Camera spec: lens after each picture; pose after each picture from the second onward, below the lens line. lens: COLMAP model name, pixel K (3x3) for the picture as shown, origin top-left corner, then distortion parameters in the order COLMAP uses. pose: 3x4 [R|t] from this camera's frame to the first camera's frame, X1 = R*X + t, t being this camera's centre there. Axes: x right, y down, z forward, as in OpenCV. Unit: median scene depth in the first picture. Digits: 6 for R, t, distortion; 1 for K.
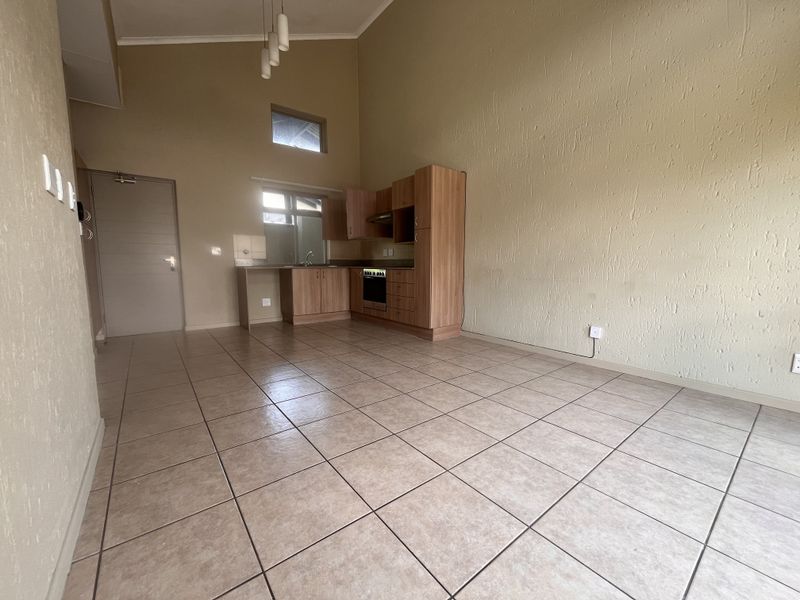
lens RADIAL K [[324.2, 0, 397.8], [0, 324.2, 301.3], [0, 0, 1]] dist [-0.000786, 0.000297]
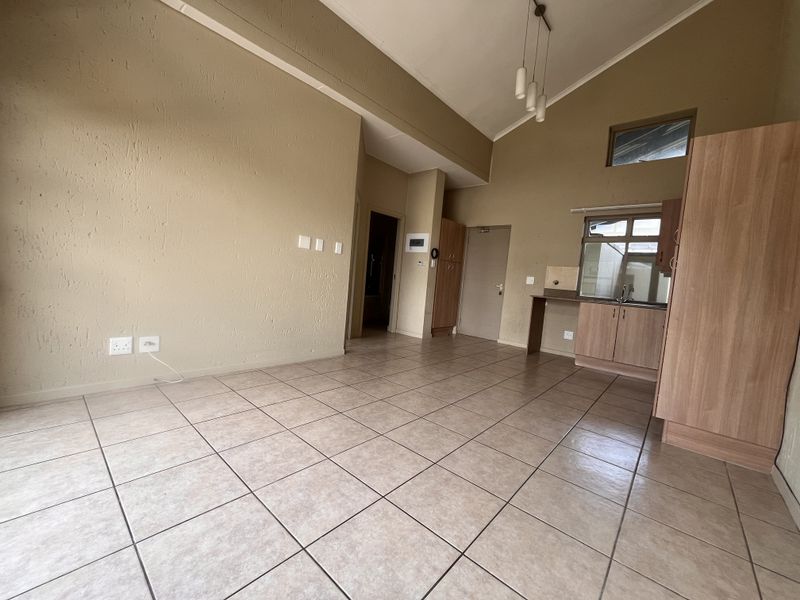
lens RADIAL K [[324.4, 0, 397.7], [0, 324.4, 300.8], [0, 0, 1]] dist [-0.000626, -0.000342]
pose [[0.183406, 0.082361, -0.979581, 0.981369], [-0.195909, 0.979558, 0.045680, -0.095248], [0.963318, 0.183530, 0.195792, 0.704243]]
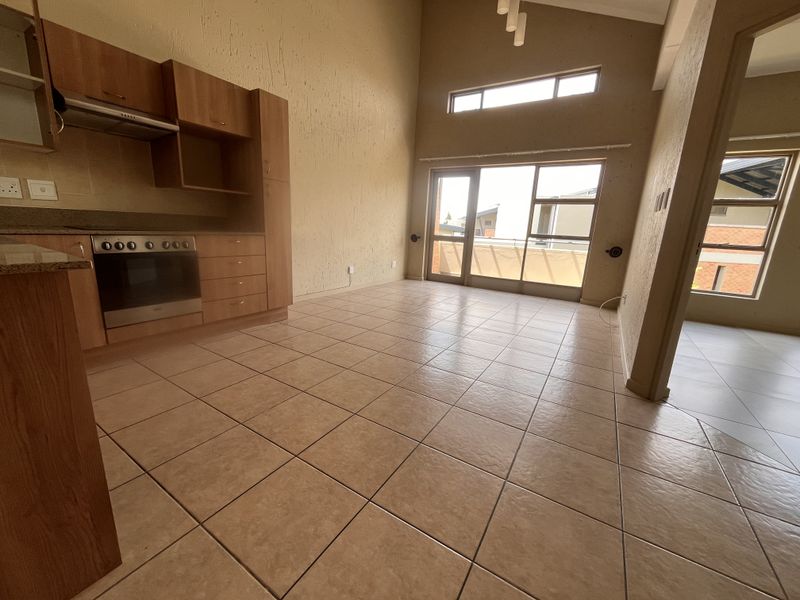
lens RADIAL K [[324.2, 0, 397.8], [0, 324.2, 301.3], [0, 0, 1]] dist [-0.000786, 0.000297]
pose [[-0.342927, -0.228889, 0.911049, -1.325712], [0.062670, 0.962124, 0.265311, -0.228099], [-0.937269, 0.148078, -0.315593, 1.732598]]
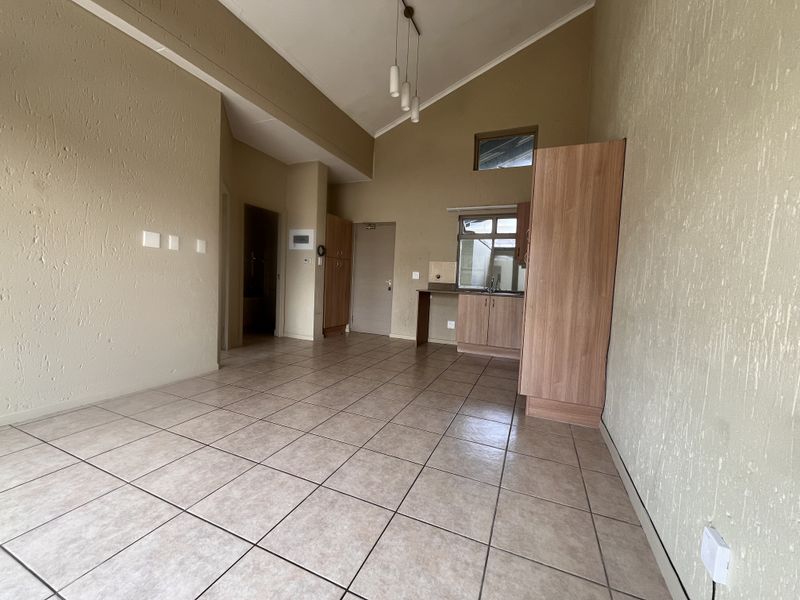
lens RADIAL K [[324.4, 0, 397.7], [0, 324.4, 300.8], [0, 0, 1]] dist [-0.000626, -0.000342]
pose [[0.483443, 0.076190, -0.872054, 0.937915], [-0.145762, 0.989304, 0.005627, -0.122815], [0.863155, 0.124392, 0.489378, 0.762542]]
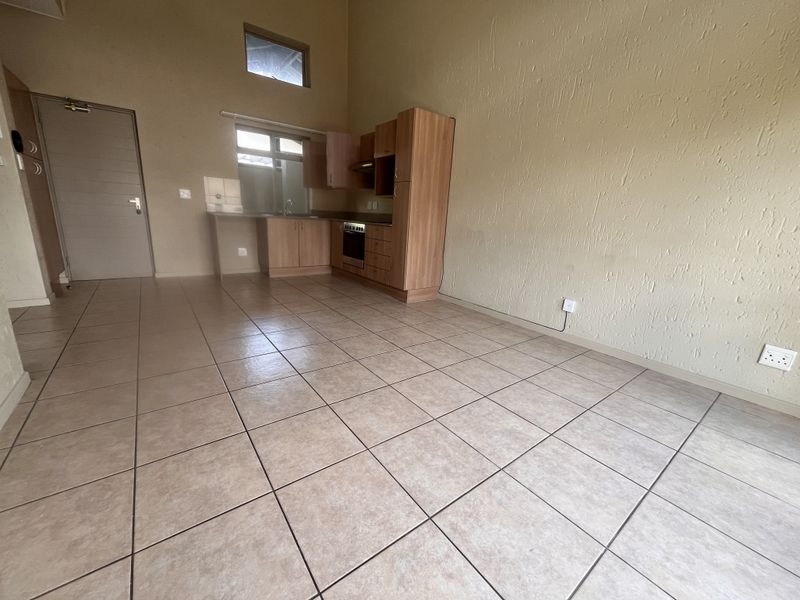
lens RADIAL K [[324.4, 0, 397.7], [0, 324.4, 300.8], [0, 0, 1]] dist [-0.000626, -0.000342]
pose [[0.998487, 0.054980, -0.000560, 0.142627], [-0.054347, 0.988421, 0.141673, -0.034573], [0.008343, -0.141429, 0.989913, 0.073821]]
